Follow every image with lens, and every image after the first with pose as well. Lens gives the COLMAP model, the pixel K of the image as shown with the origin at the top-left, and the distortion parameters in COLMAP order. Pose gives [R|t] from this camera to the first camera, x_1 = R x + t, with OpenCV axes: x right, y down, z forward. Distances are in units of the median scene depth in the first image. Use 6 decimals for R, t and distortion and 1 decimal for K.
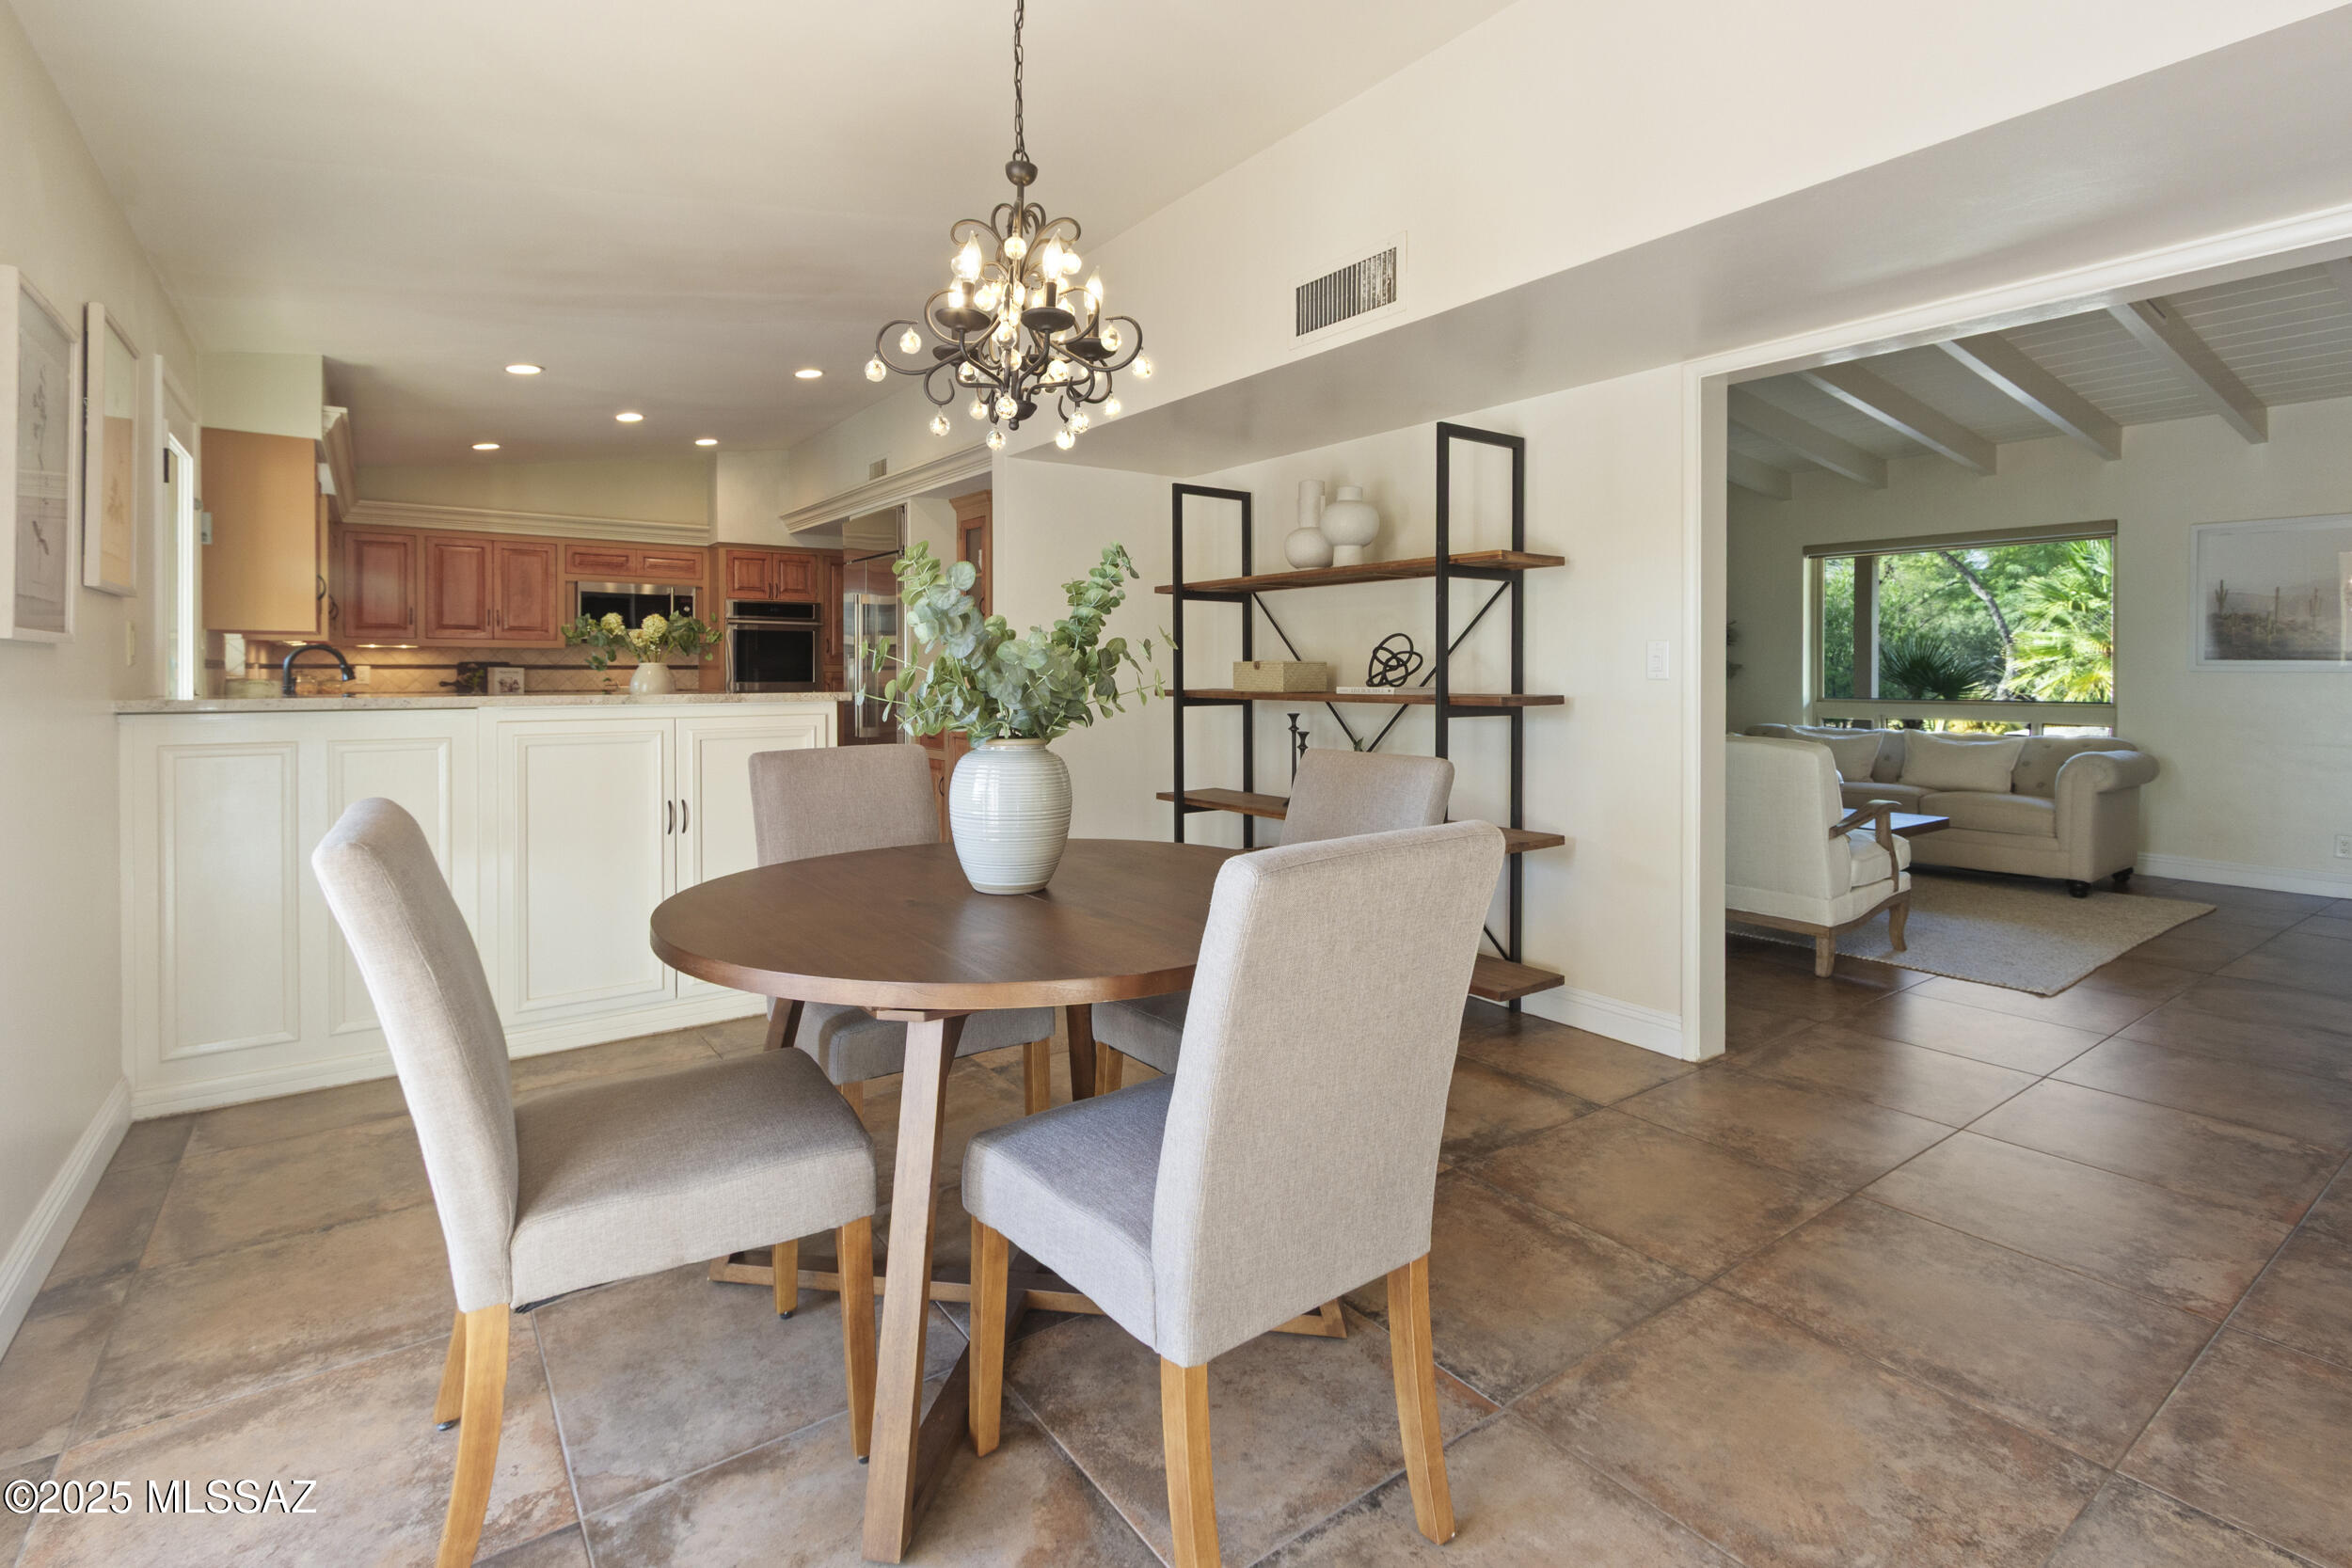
lens RADIAL K [[1101.1, 0, 1176.0], [0, 1101.1, 784.0], [0, 0, 1]] dist [0.000039, -0.000226]
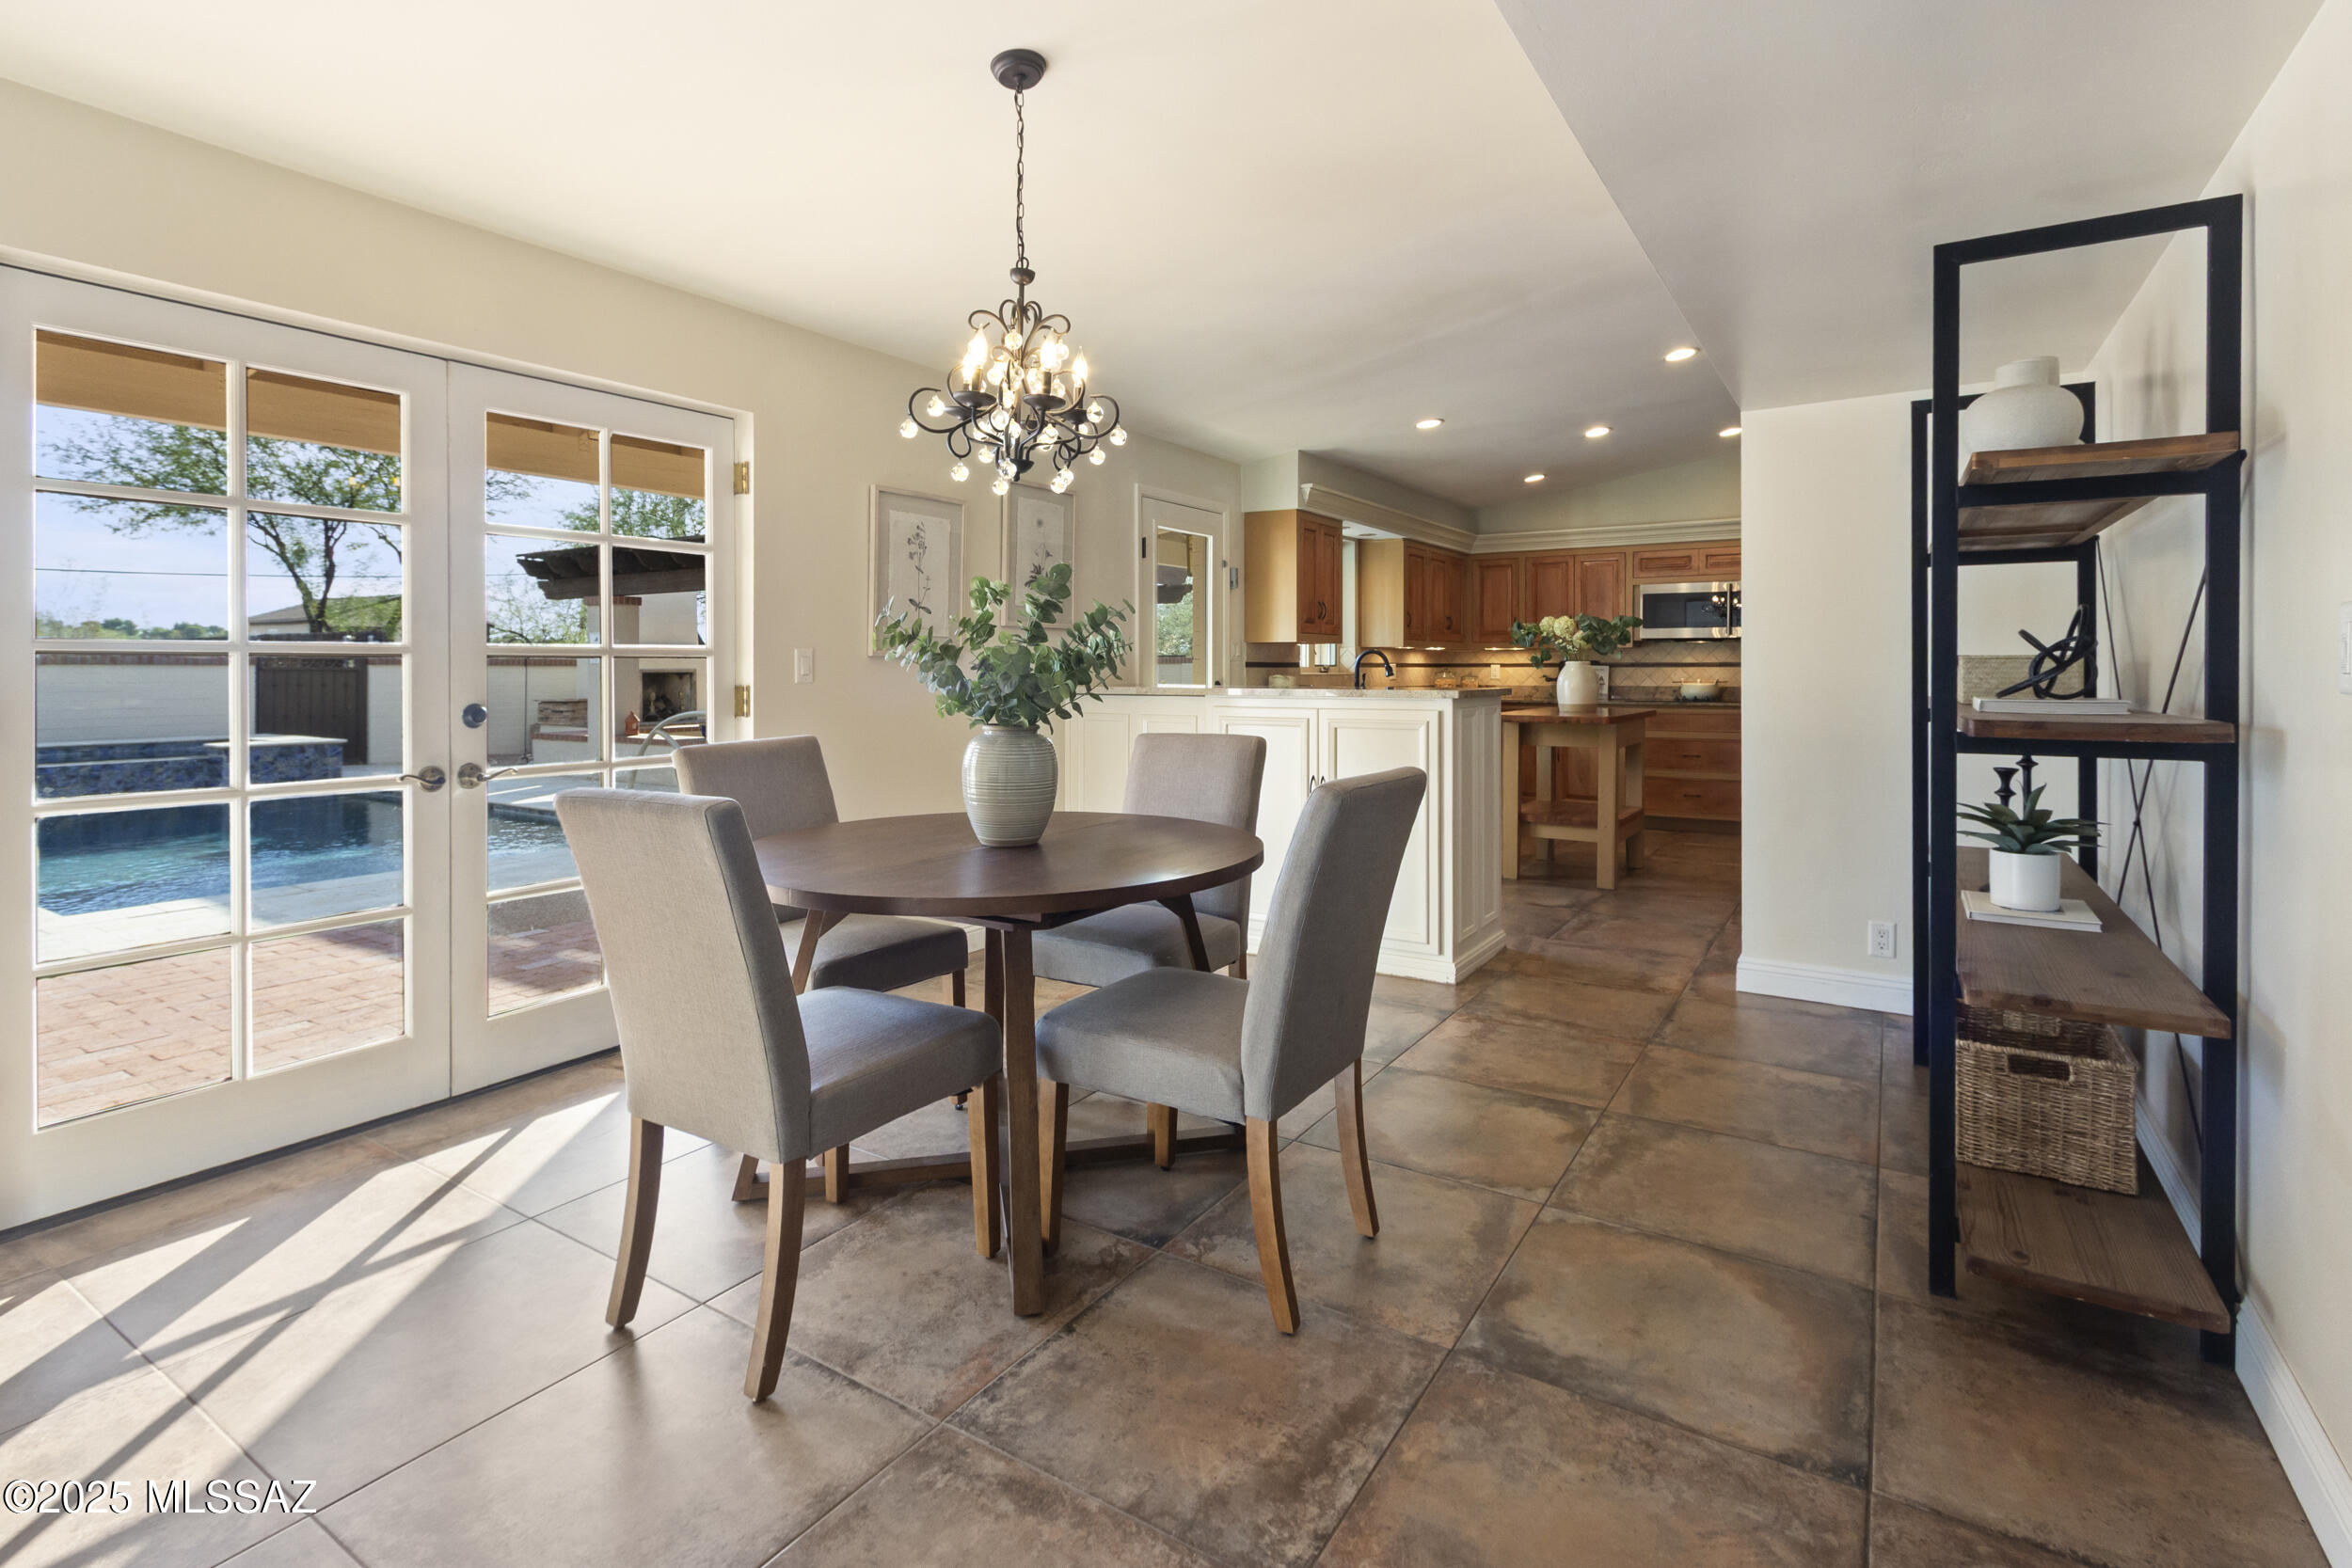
lens RADIAL K [[1100.1, 0, 1176.0], [0, 1100.1, 784.0], [0, 0, 1]] dist [0.016170, 0.000086]
pose [[0.365537, 0.097146, -0.925713, 0.946732], [-0.093625, 0.993332, 0.067273, -0.067920], [0.926076, 0.062079, 0.372195, 0.604003]]
